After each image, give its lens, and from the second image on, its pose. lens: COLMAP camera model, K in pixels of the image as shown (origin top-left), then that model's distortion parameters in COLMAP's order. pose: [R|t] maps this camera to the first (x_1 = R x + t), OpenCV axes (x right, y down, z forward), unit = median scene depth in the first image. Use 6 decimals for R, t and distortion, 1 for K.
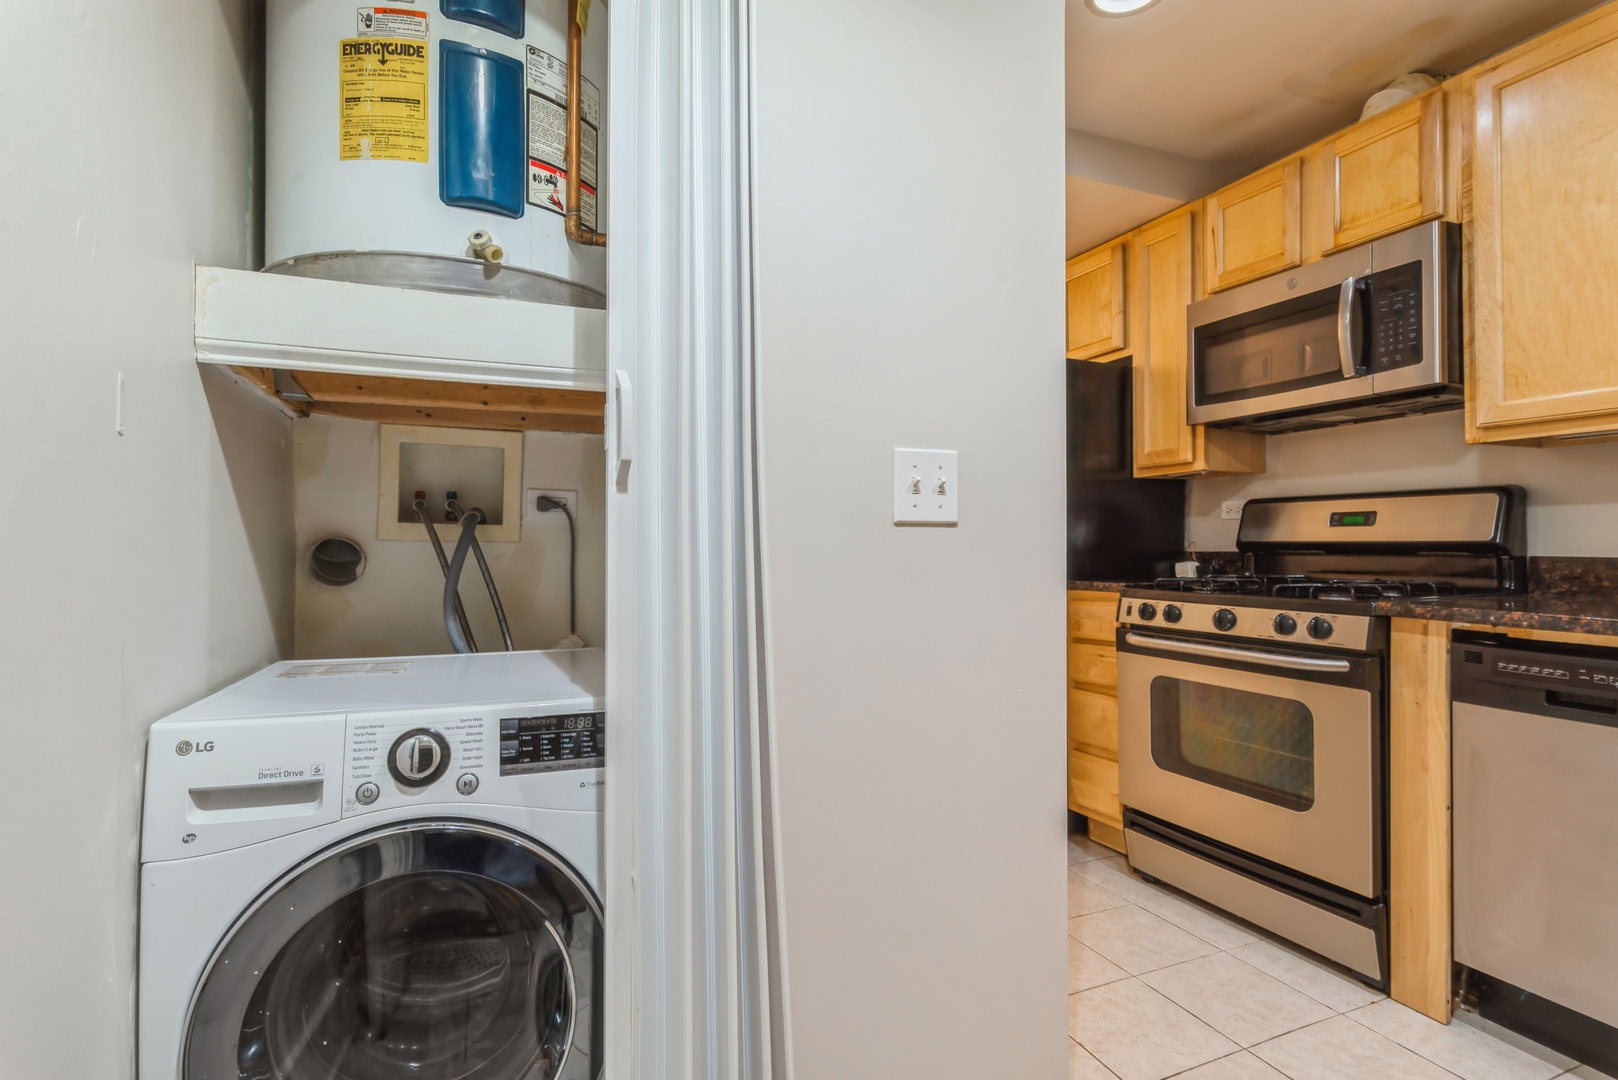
lens RADIAL K [[795.0, 0, 803.5], [0, 795.0, 545.6], [0, 0, 1]] dist [0.002109, 0.002834]
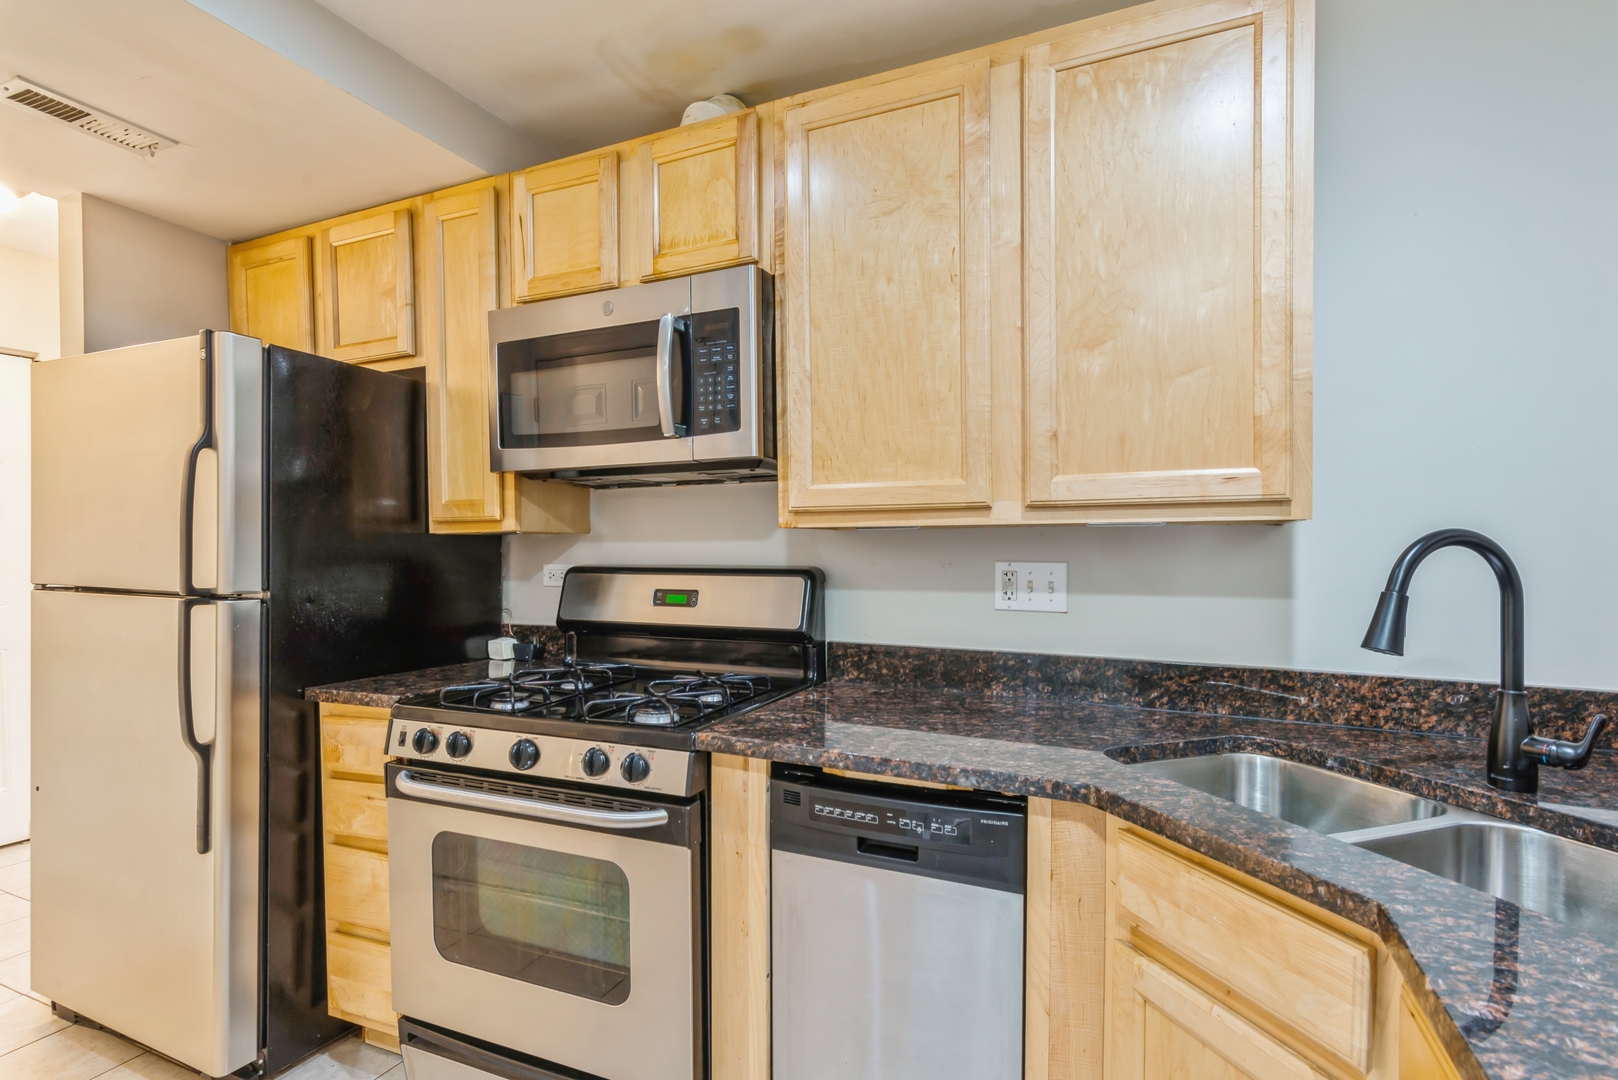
lens RADIAL K [[795.0, 0, 808.0], [0, 795.0, 557.5], [0, 0, 1]] dist [0.002109, 0.002834]
pose [[0.727860, -0.003896, 0.685715, 0.230903], [0.003527, 0.999992, 0.001938, -0.088286], [-0.685717, 0.001007, 0.727868, 0.311122]]
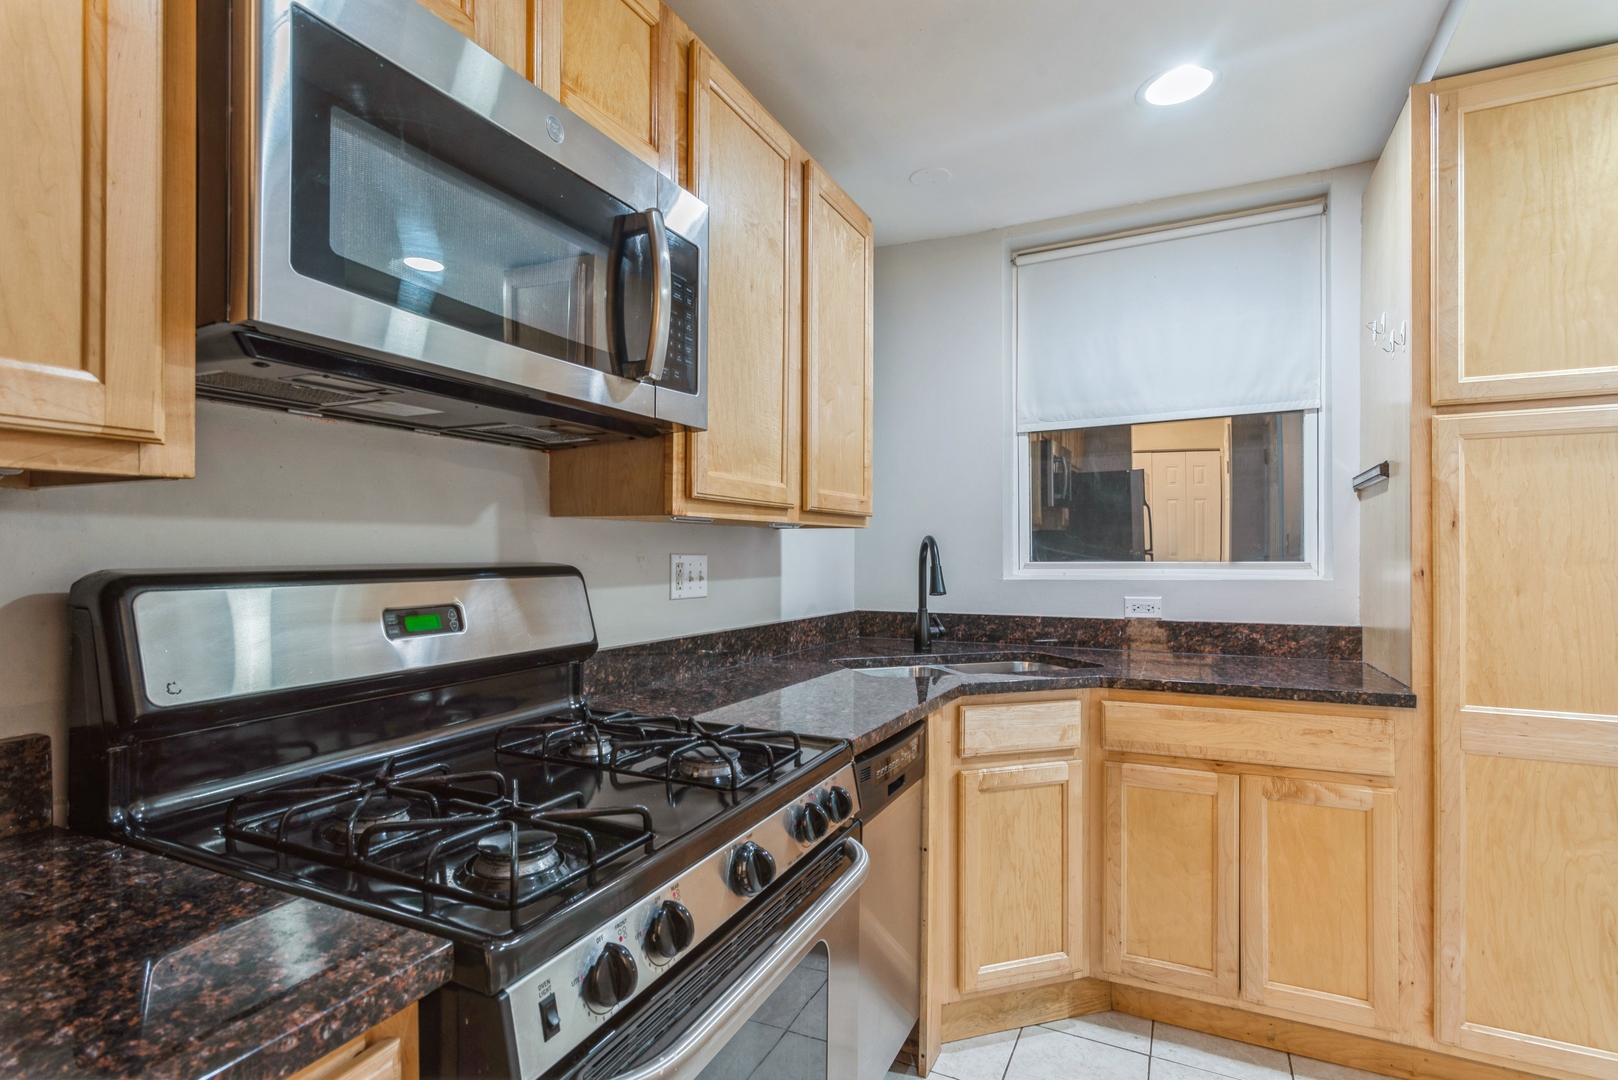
lens RADIAL K [[795.0, 0, 804.7], [0, 795.0, 543.2], [0, 0, 1]] dist [0.002109, 0.002834]
pose [[-0.671654, 0.014809, 0.740717, 0.182184], [0.010014, 0.999890, -0.010910, -0.083058], [-0.740798, 0.000090, -0.671728, 1.304330]]
